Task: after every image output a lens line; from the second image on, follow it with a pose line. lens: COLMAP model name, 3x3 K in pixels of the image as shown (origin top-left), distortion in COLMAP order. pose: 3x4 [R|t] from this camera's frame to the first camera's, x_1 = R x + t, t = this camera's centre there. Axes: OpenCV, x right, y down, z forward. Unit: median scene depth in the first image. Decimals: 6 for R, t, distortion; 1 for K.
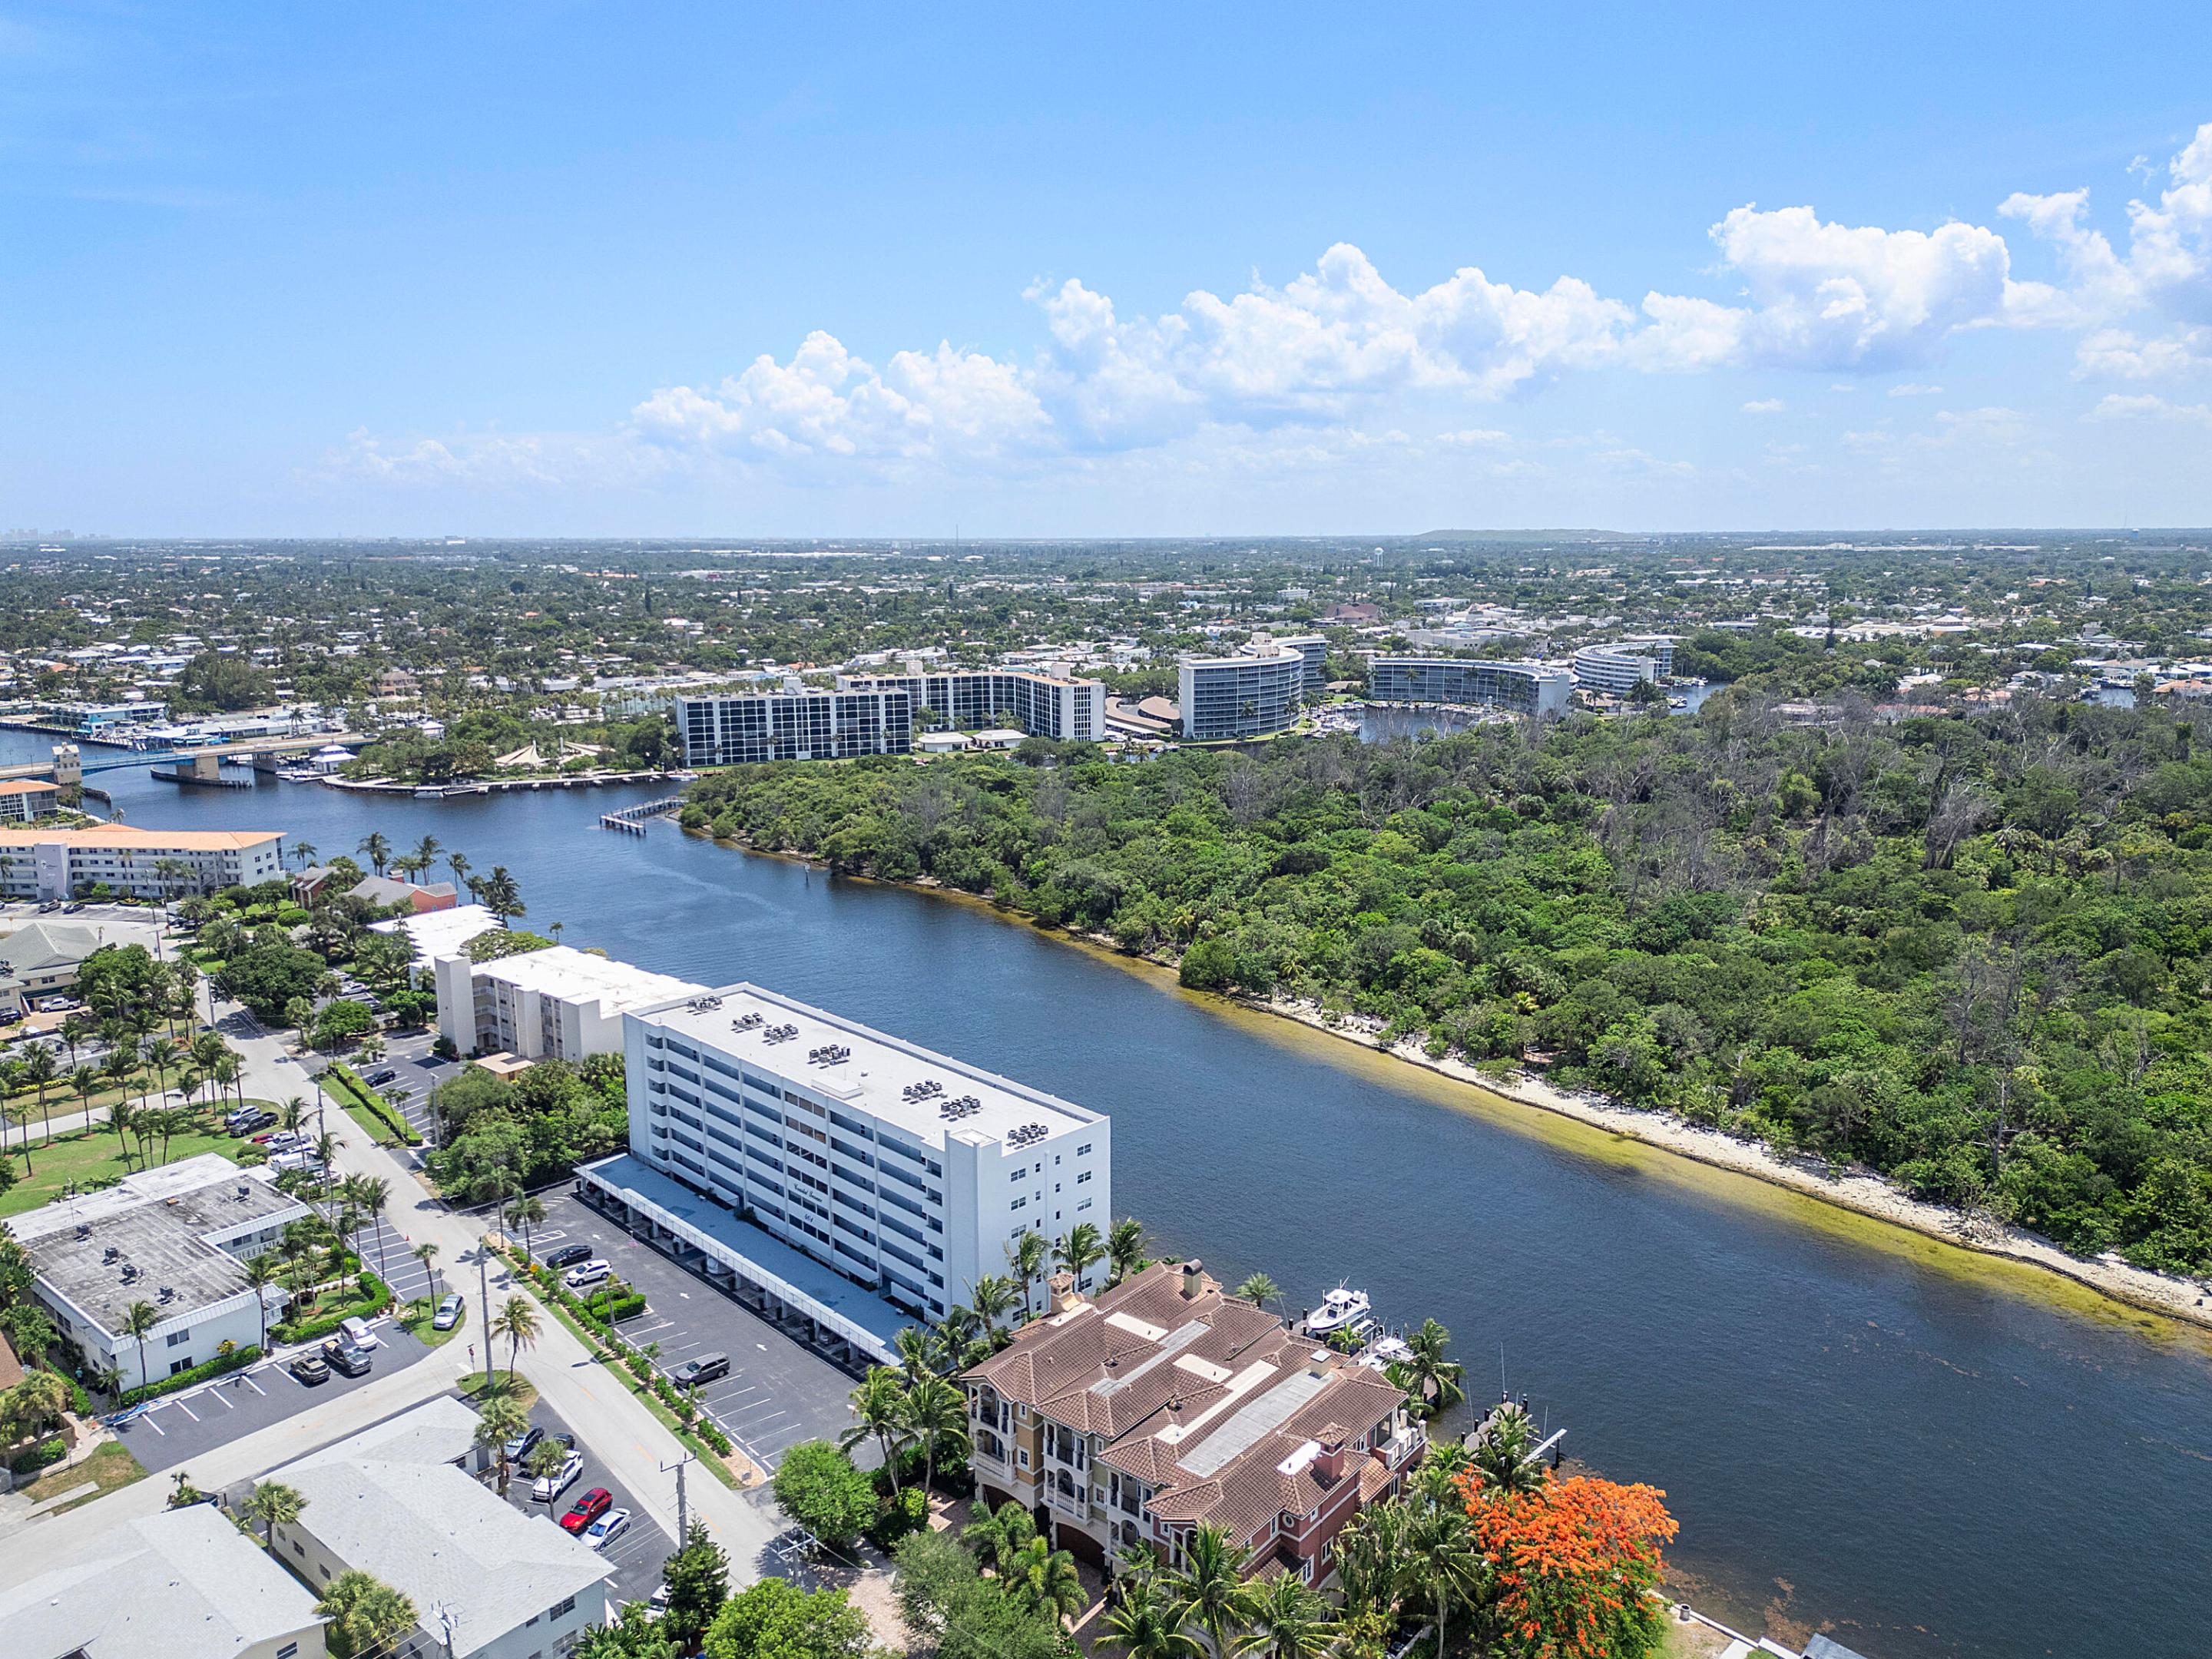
lens RADIAL K [[1544.2, 0, 1111.5], [0, 1544.2, 833.8], [0, 0, 1]] dist [0.063153, -0.052563]
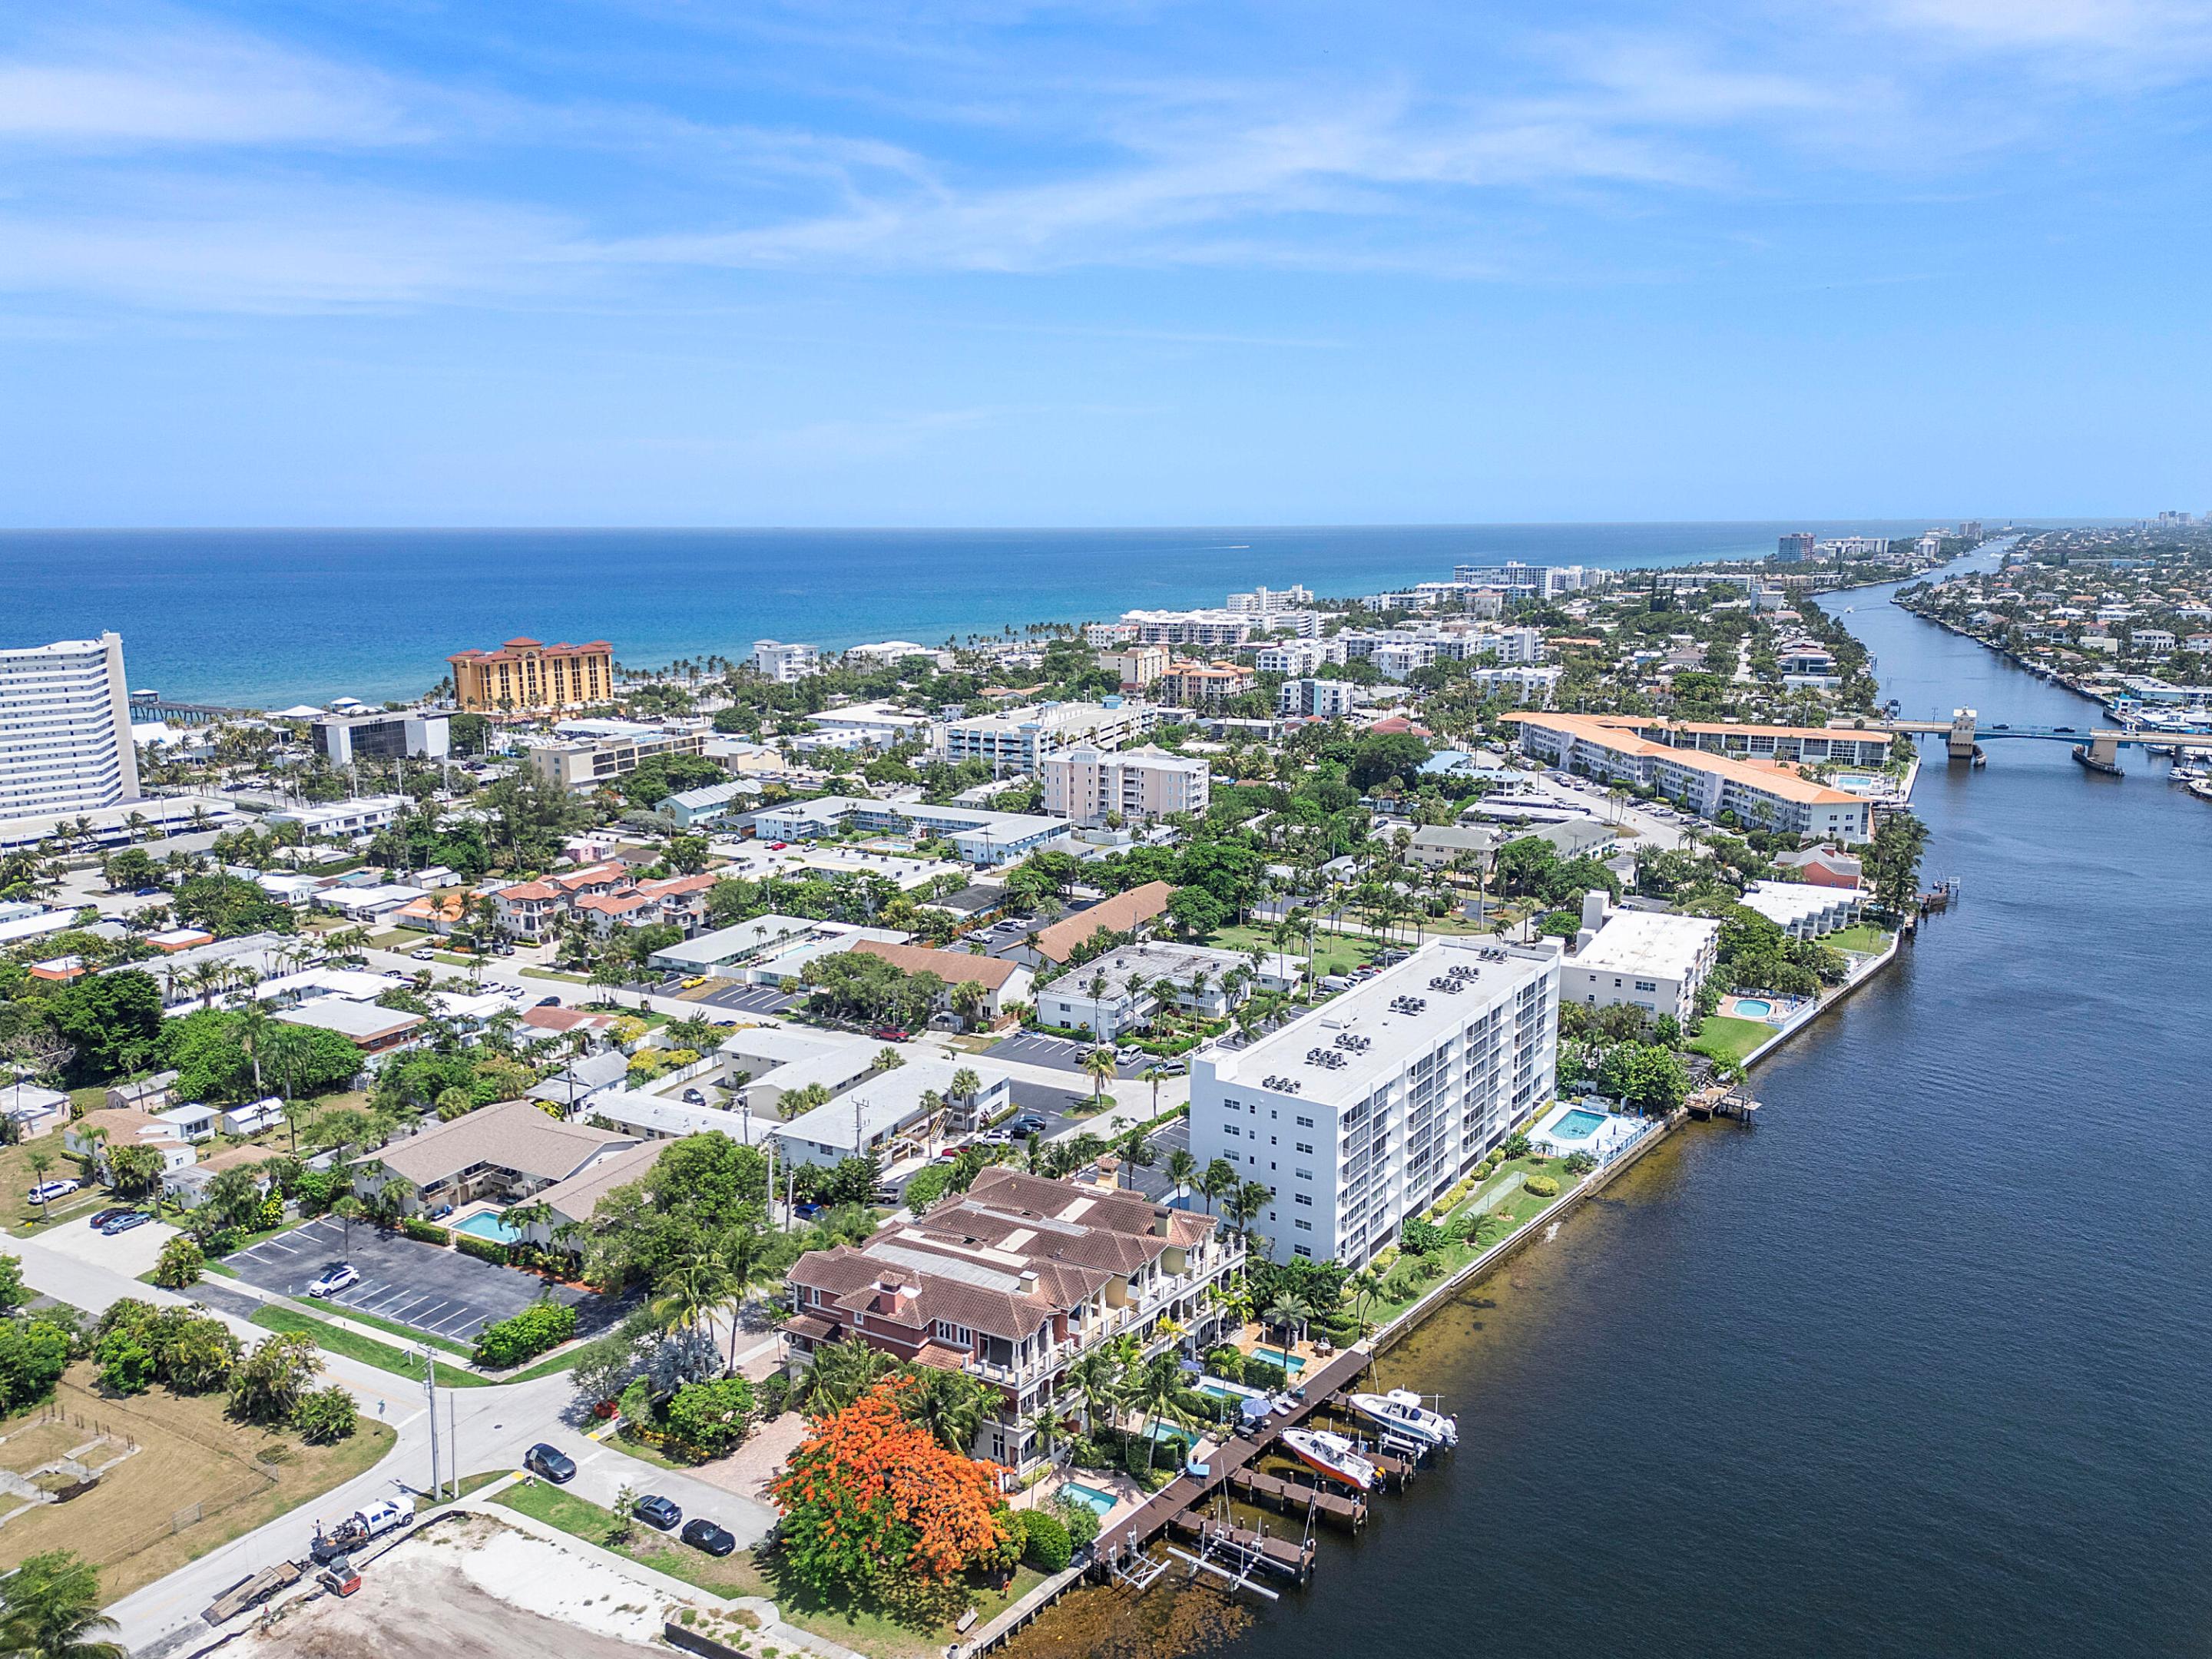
lens RADIAL K [[1555.4, 0, 1119.8], [0, 1555.4, 835.0], [0, 0, 1]] dist [0.100768, -0.125276]
pose [[0.201386, 0.195343, -0.959836, 0.609166], [-0.181359, 0.970406, 0.159443, -0.084382], [0.962576, 0.141965, 0.230853, 0.398301]]
